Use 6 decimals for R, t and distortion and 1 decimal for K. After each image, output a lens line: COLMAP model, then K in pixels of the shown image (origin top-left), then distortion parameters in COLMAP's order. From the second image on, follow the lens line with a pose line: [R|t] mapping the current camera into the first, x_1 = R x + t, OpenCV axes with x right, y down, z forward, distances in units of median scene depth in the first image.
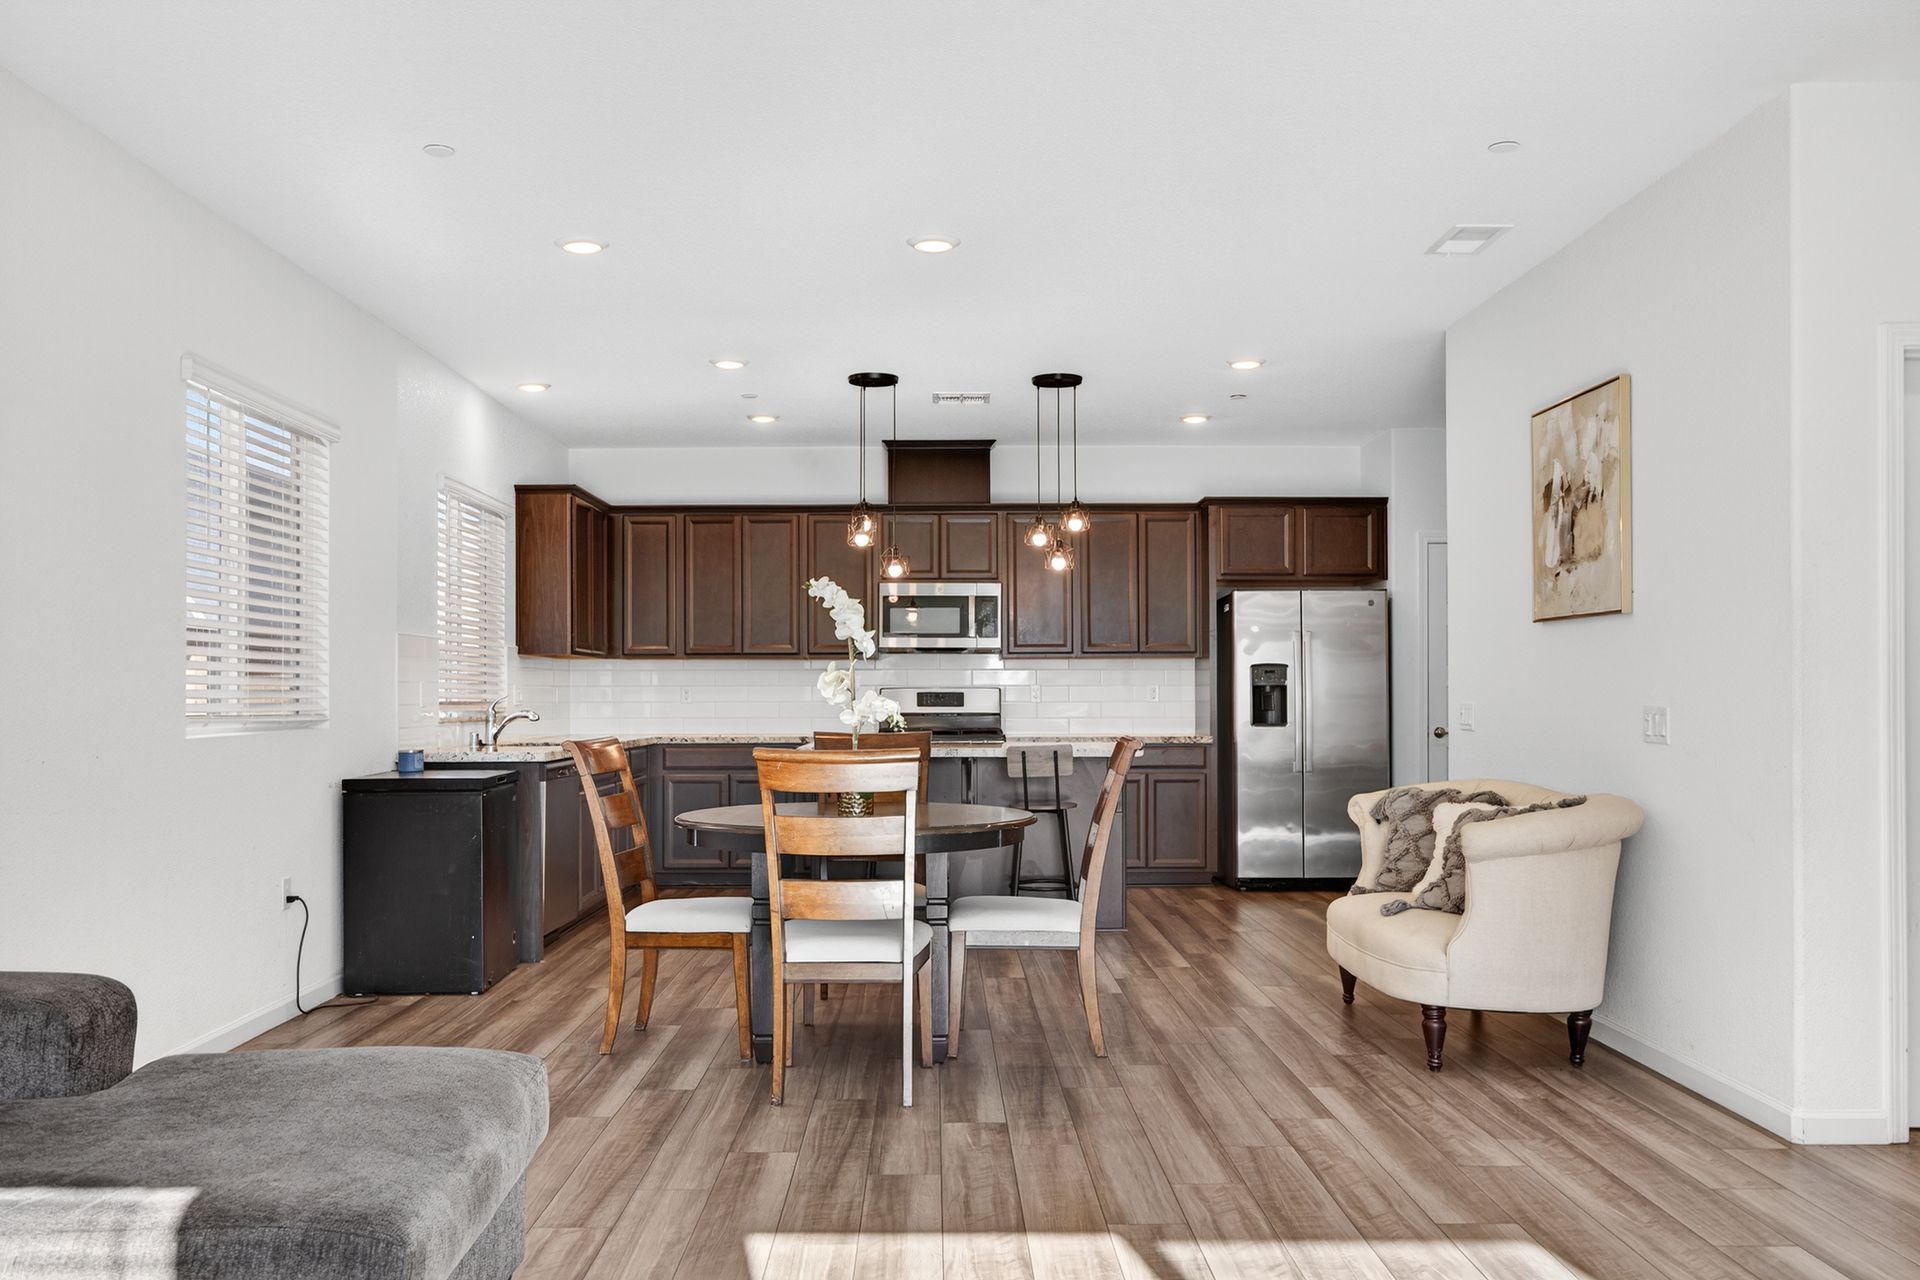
lens RADIAL K [[1603.0, 0, 938.3], [0, 1603.0, 700.4], [0, 0, 1]] dist [-0.067427, 0.002675]
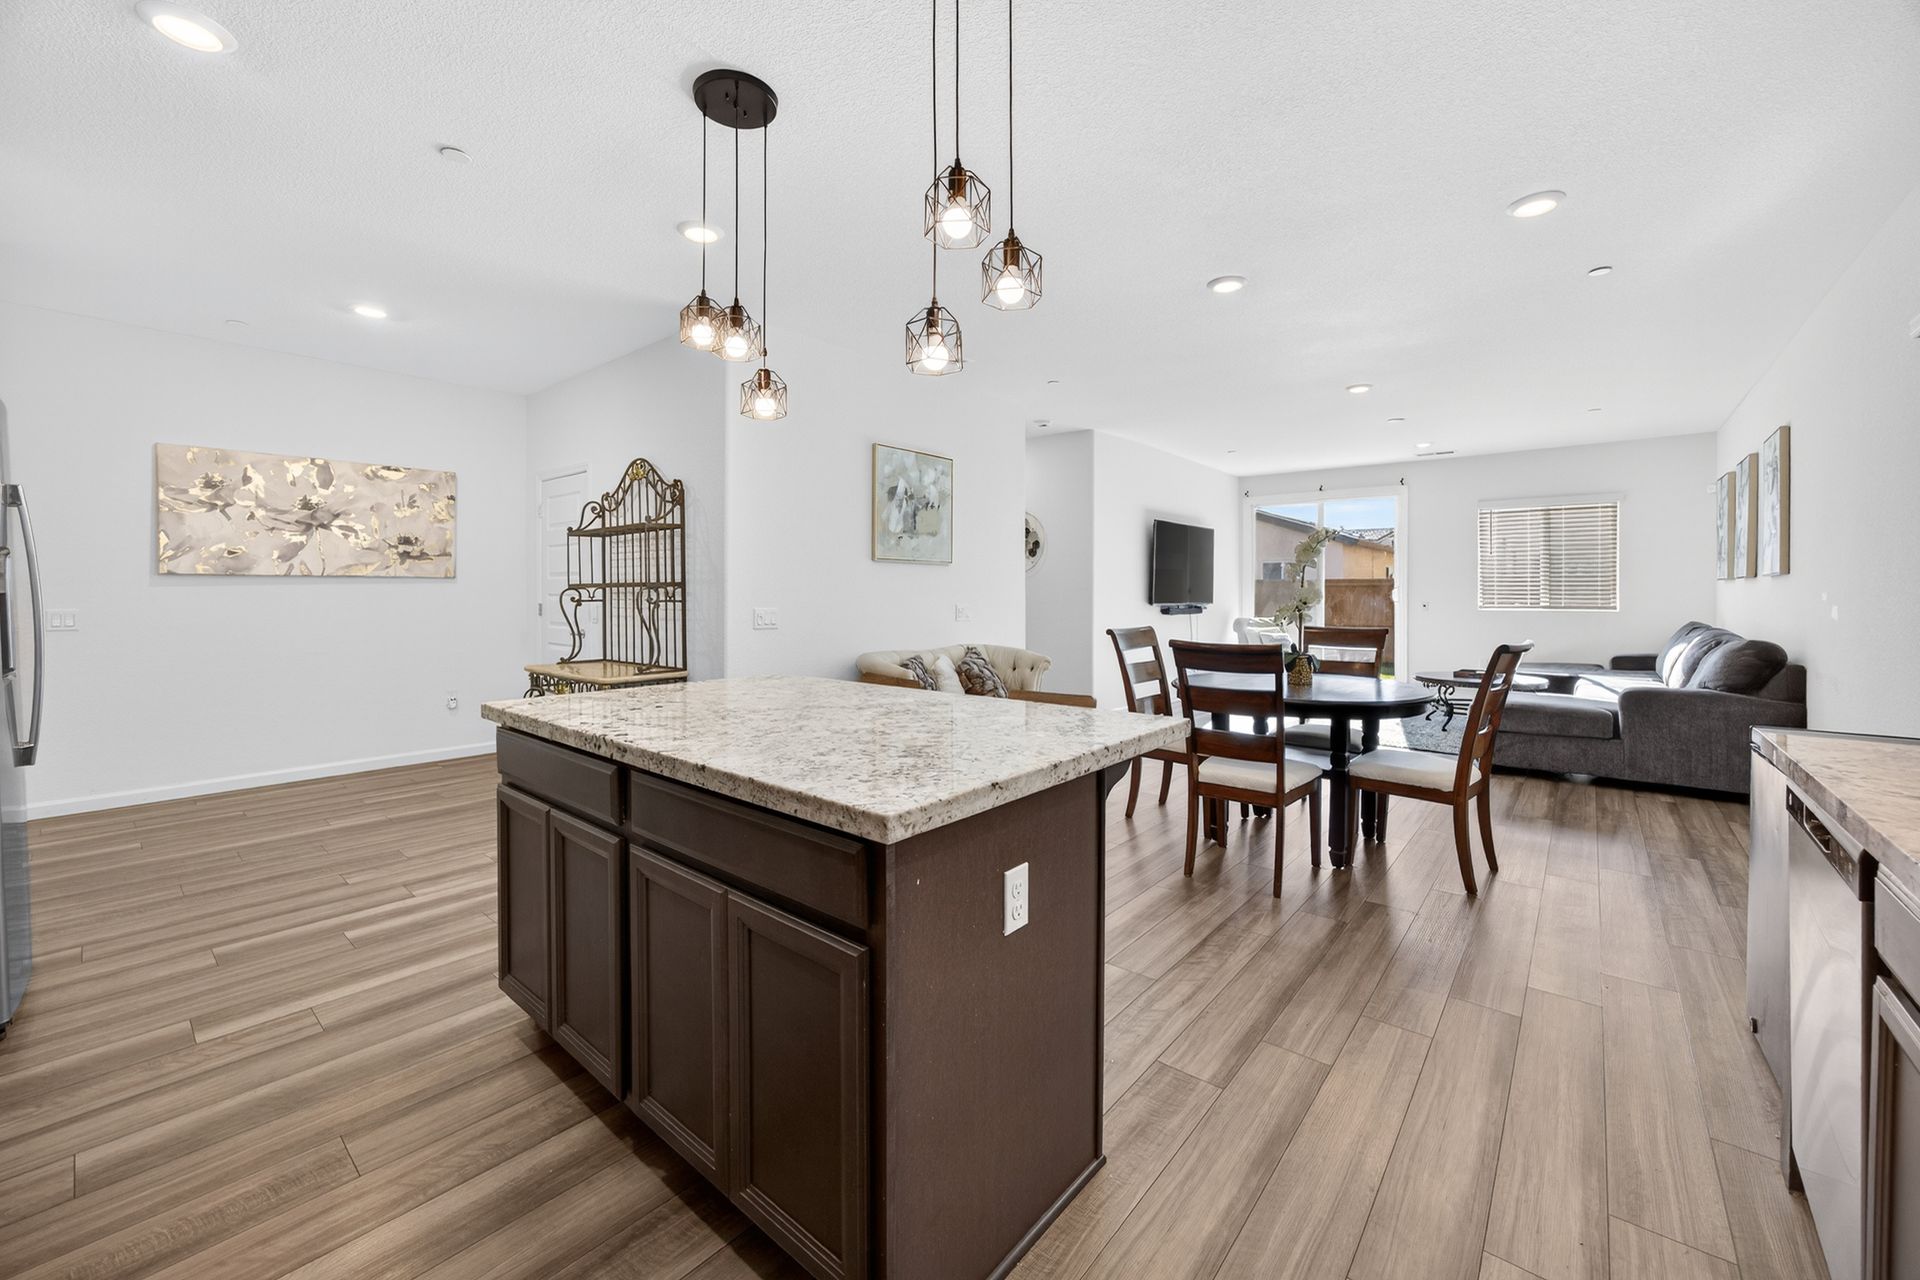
lens RADIAL K [[759.0, 0, 964.9], [0, 759.0, 590.0], [0, 0, 1]] dist [-0.024668, 0.010030]
pose [[-0.763625, 0.001399, 0.645658, -0.148589], [0.001525, 0.999999, -0.000364, -0.009641], [-0.645658, 0.000706, -0.763627, 0.964910]]
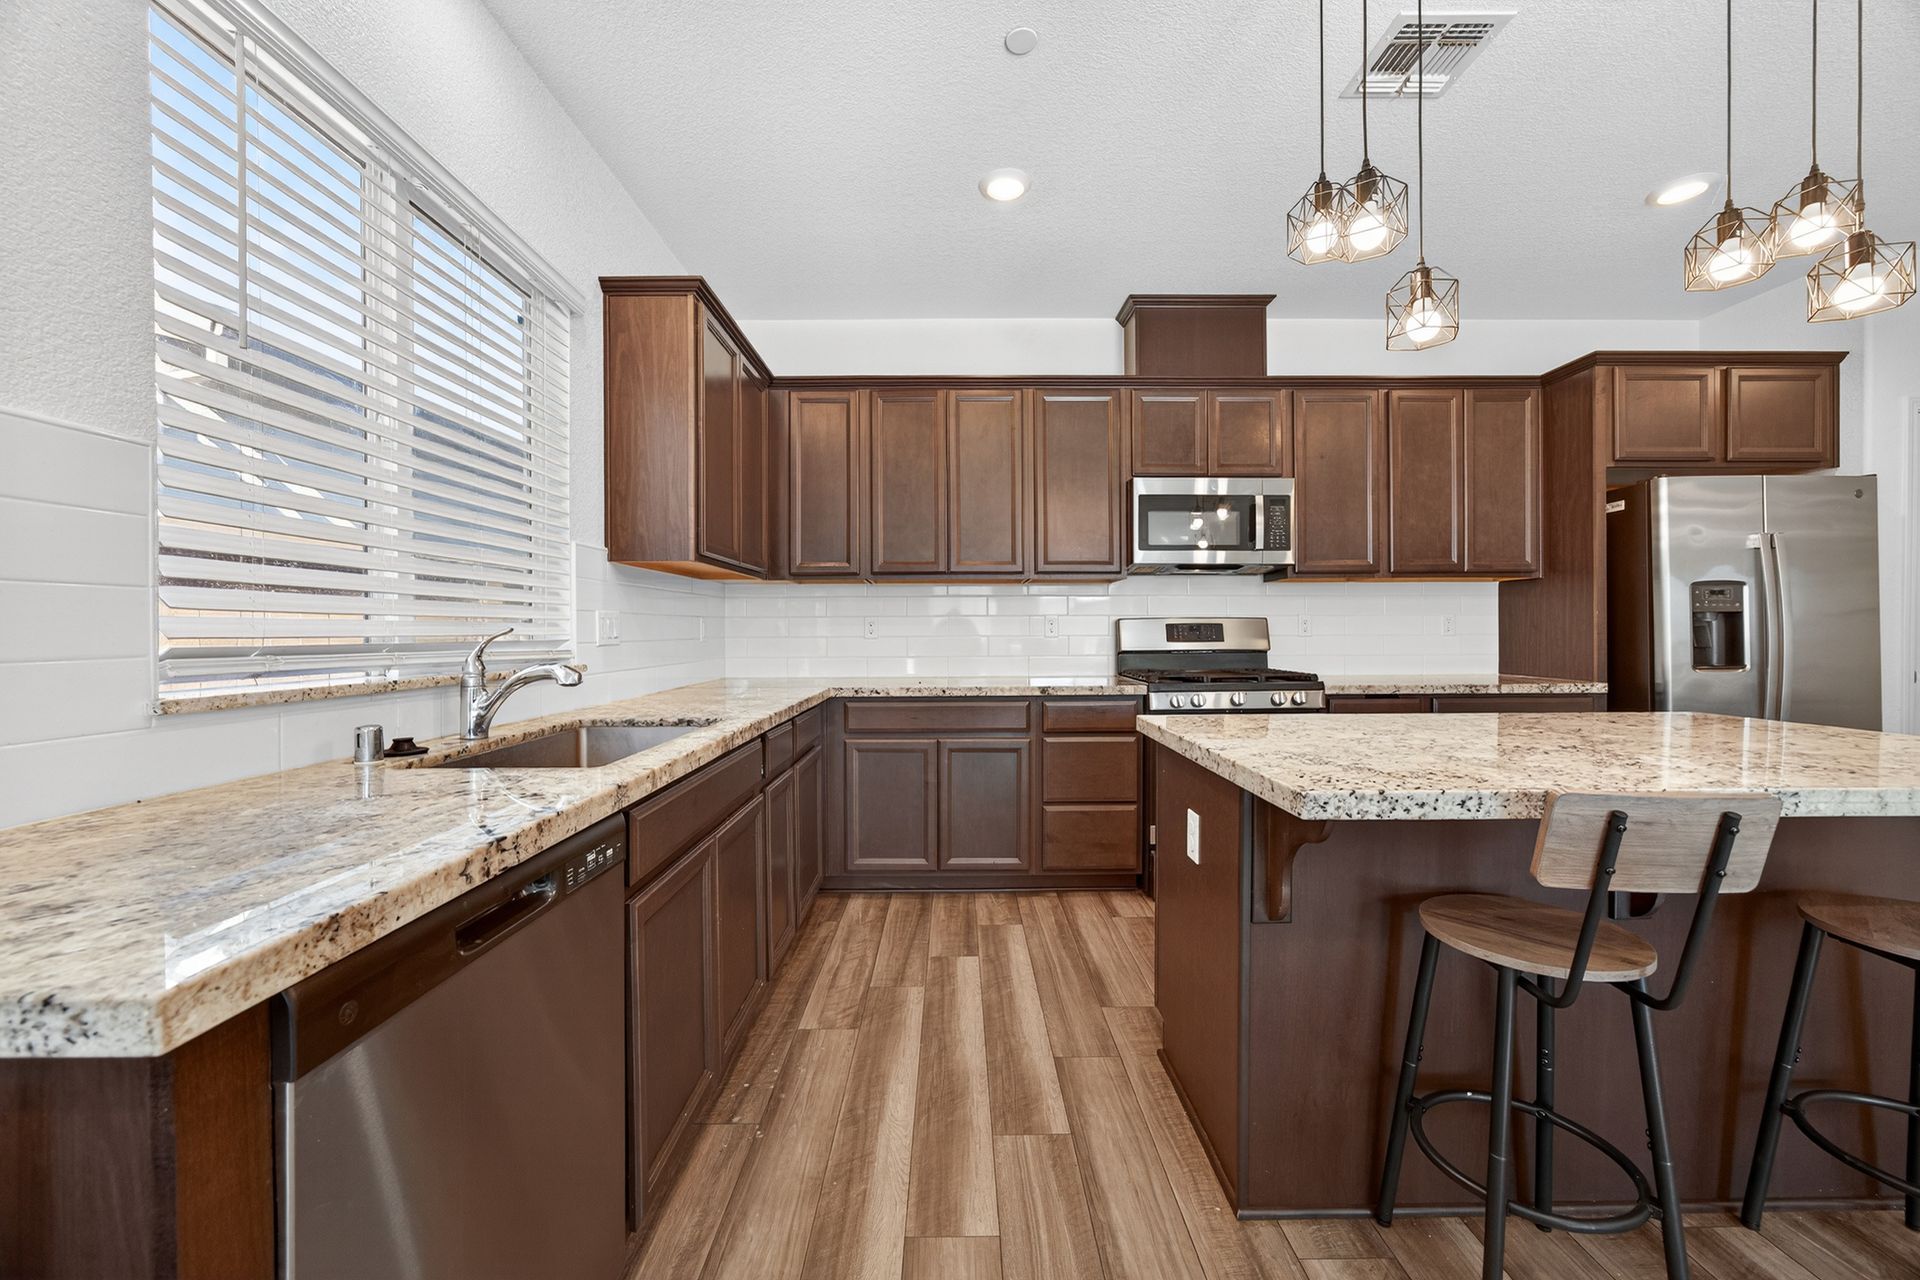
lens RADIAL K [[761.8, 0, 964.0], [0, 761.8, 625.6], [0, 0, 1]] dist [0.002281, 0.000192]
pose [[0.999983, -0.002340, 0.005293, -0.119897], [0.002386, 0.999958, -0.008859, -0.001136], [-0.005272, 0.008872, 0.999947, 0.656621]]
